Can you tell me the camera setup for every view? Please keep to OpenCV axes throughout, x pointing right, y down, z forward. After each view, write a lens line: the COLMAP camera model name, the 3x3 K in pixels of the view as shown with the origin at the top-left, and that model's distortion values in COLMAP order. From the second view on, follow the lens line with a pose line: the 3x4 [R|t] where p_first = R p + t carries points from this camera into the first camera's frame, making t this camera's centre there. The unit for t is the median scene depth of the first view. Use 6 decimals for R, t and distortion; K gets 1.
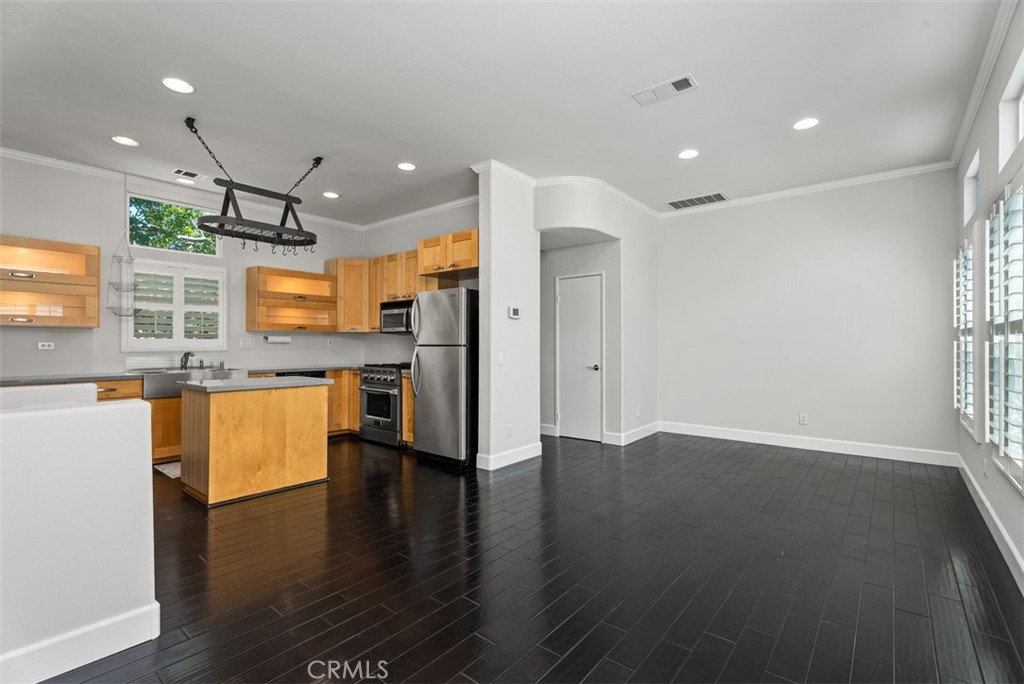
lens RADIAL K [[476.4, 0, 512.0], [0, 476.4, 342.0], [0, 0, 1]] dist [0.000081, 0.000107]
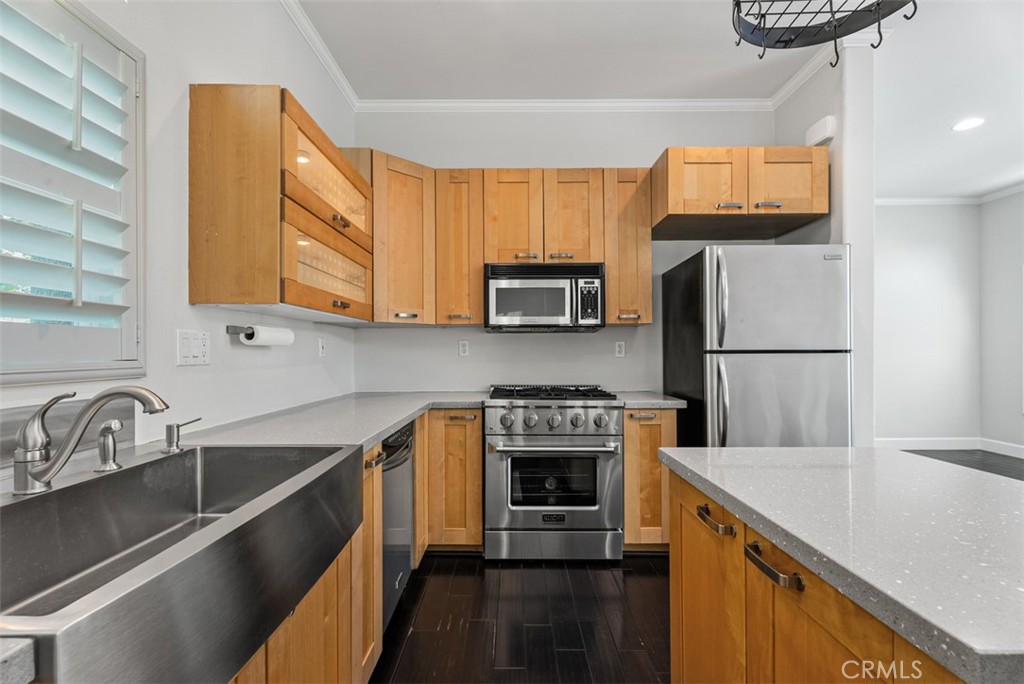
lens RADIAL K [[476.4, 0, 512.0], [0, 476.4, 342.0], [0, 0, 1]] dist [0.000081, 0.000107]
pose [[0.783289, -0.003362, 0.621649, -0.575914], [0.001480, 0.999993, 0.003543, -0.005346], [-0.621656, -0.001855, 0.783288, 0.630003]]
